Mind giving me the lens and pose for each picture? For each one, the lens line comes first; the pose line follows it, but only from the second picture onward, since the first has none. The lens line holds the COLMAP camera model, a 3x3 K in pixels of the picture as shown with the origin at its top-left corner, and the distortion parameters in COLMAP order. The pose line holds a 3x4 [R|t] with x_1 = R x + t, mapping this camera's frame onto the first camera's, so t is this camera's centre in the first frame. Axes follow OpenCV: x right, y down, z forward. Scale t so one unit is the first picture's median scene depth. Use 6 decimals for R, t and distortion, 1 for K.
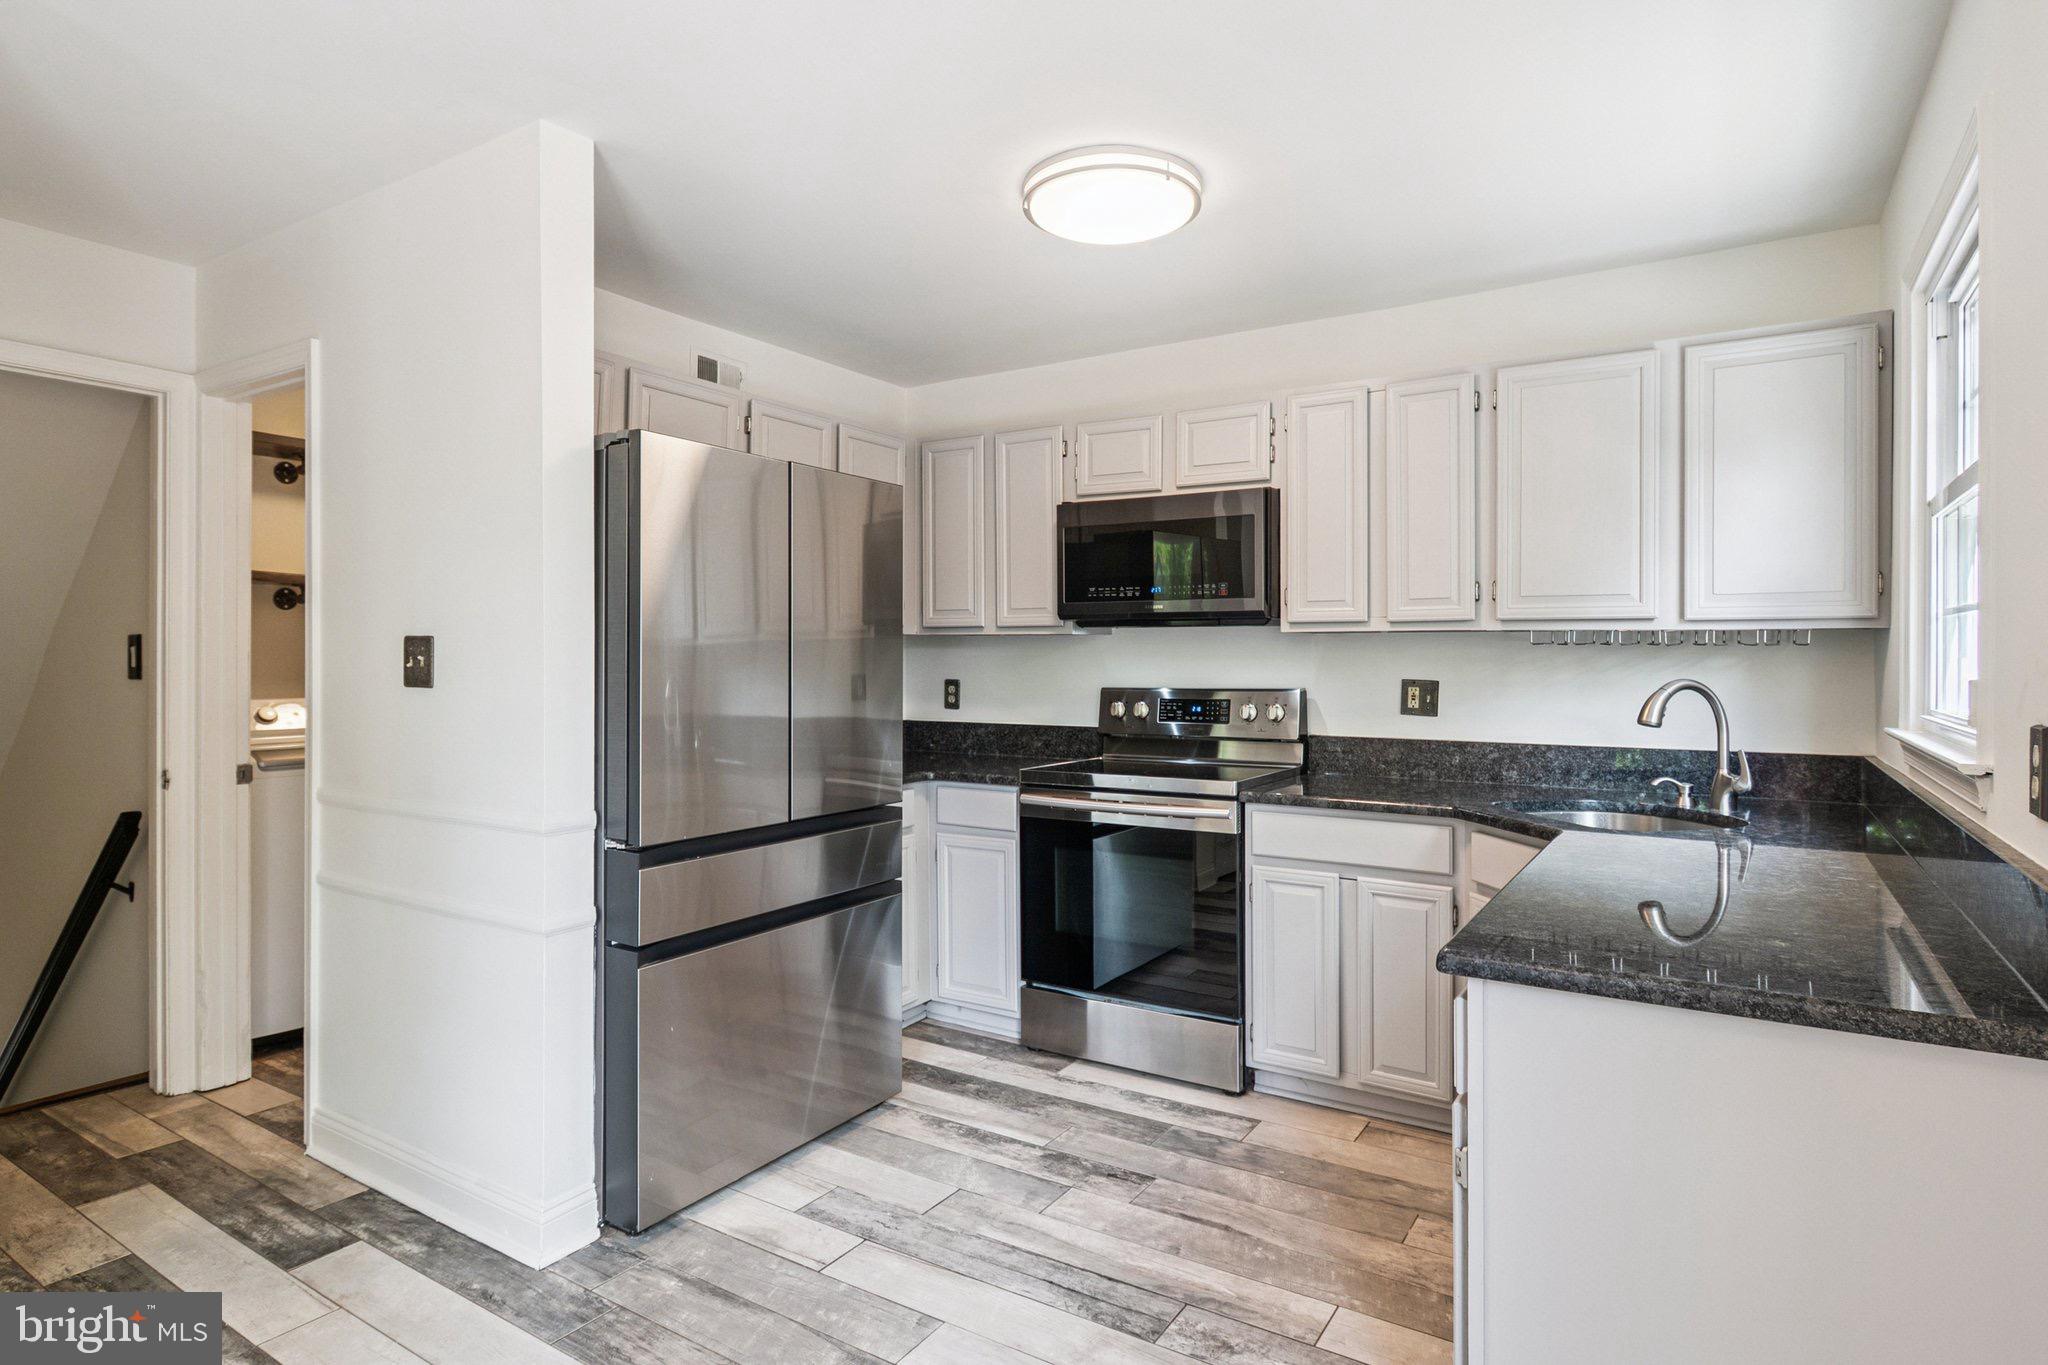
lens RADIAL K [[1117.5, 0, 1021.2], [0, 1117.5, 660.6], [0, 0, 1]] dist [0.000279, -0.000416]
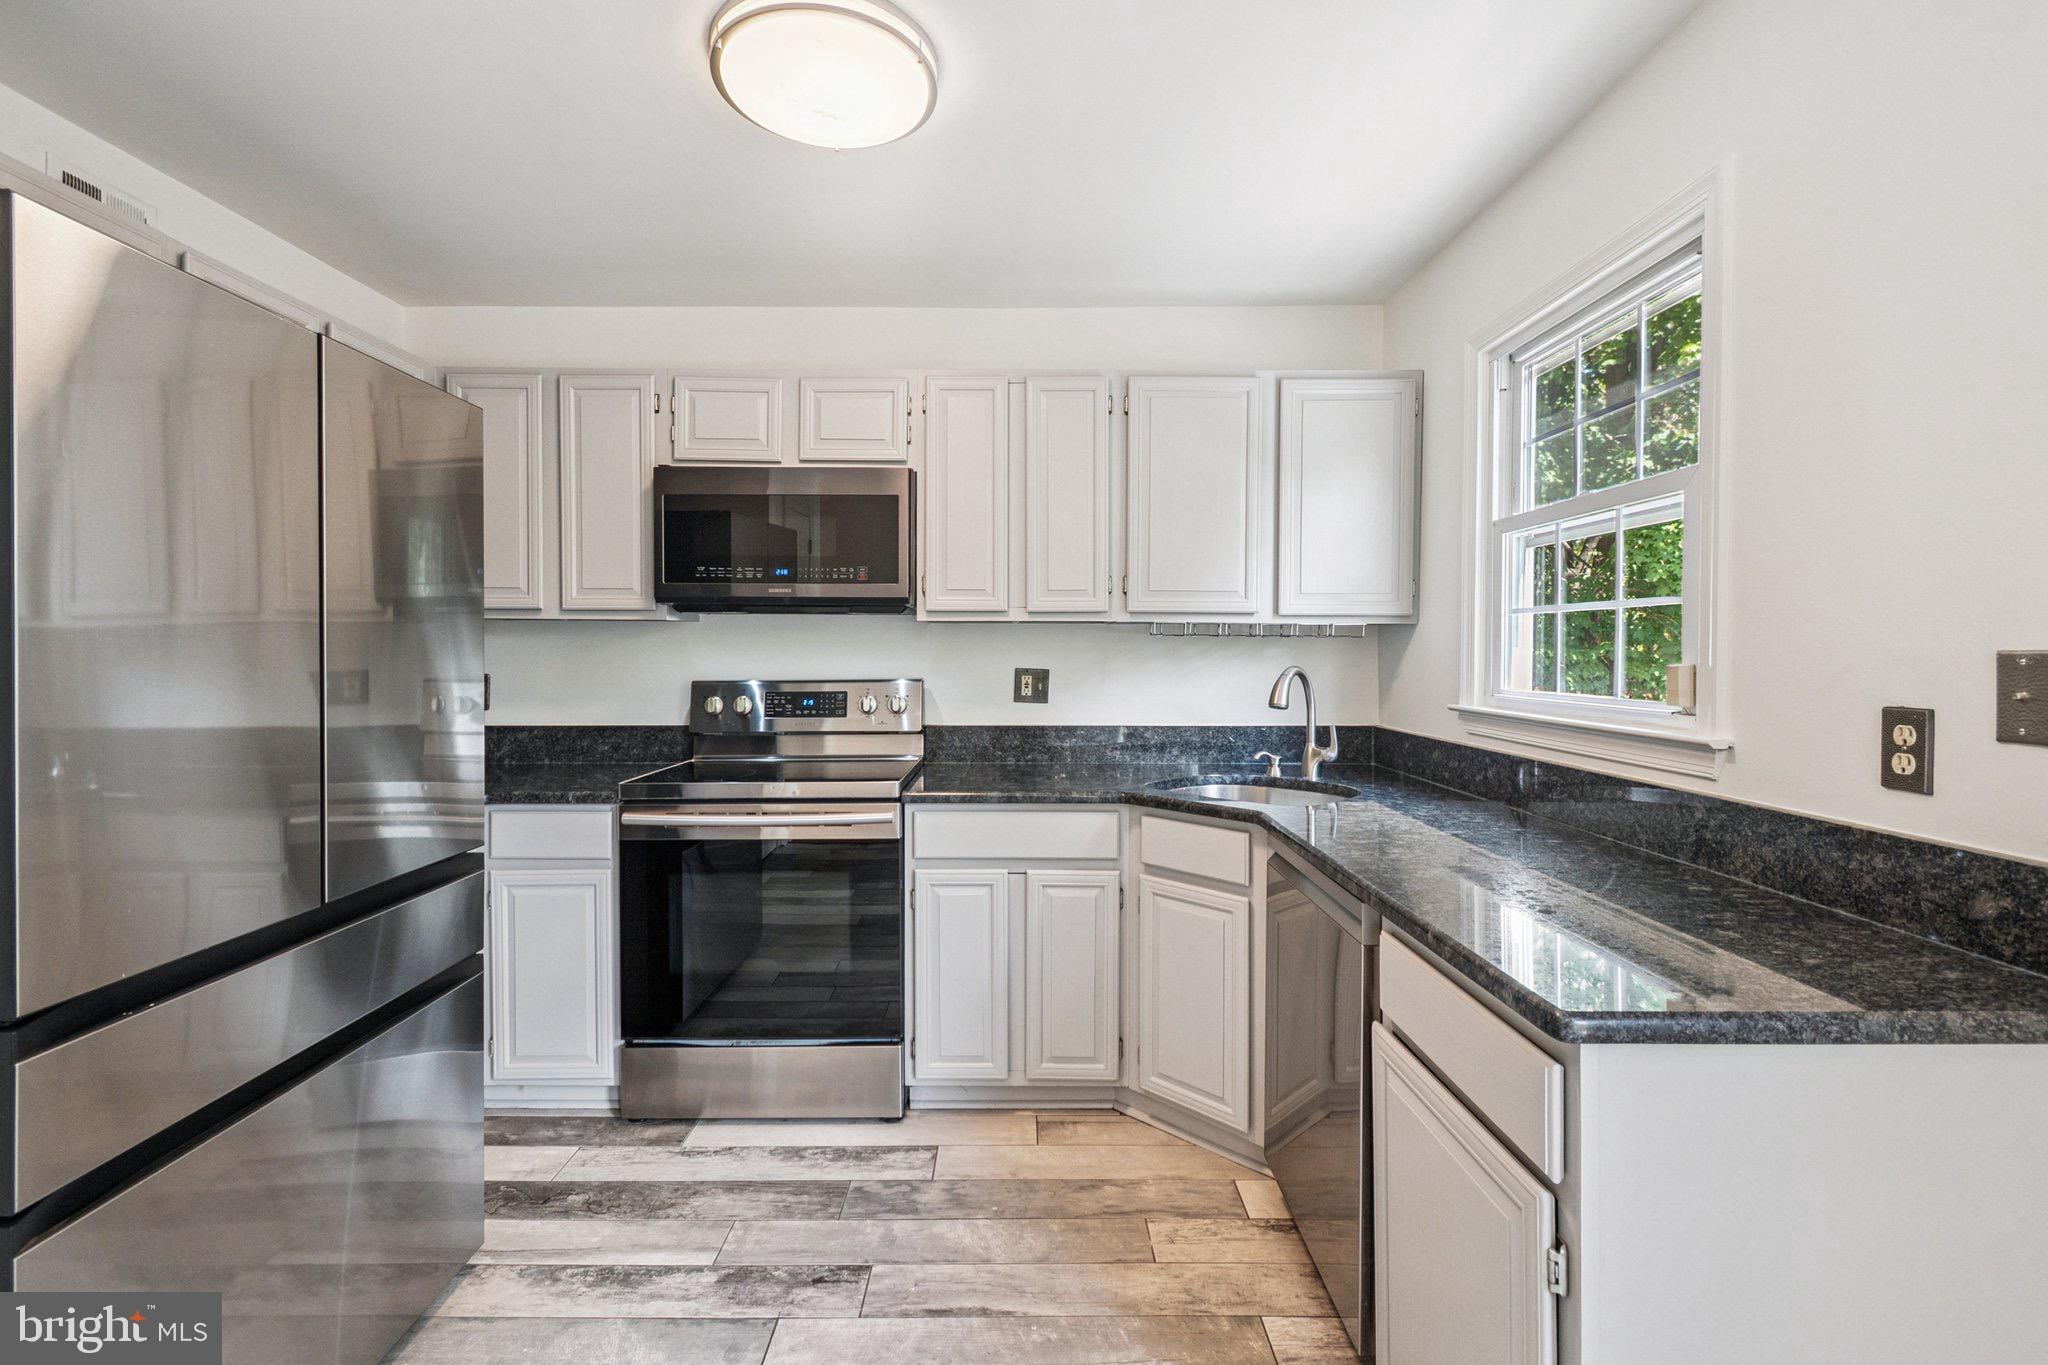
lens RADIAL K [[936.7, 0, 1022.7], [0, 936.7, 654.0], [0, 0, 1]] dist [0.004129, -0.000600]
pose [[0.840548, -0.003094, 0.541728, -0.140465], [0.000713, 0.999989, 0.004606, -0.000542], [-0.541737, -0.003485, 0.840541, 0.295183]]
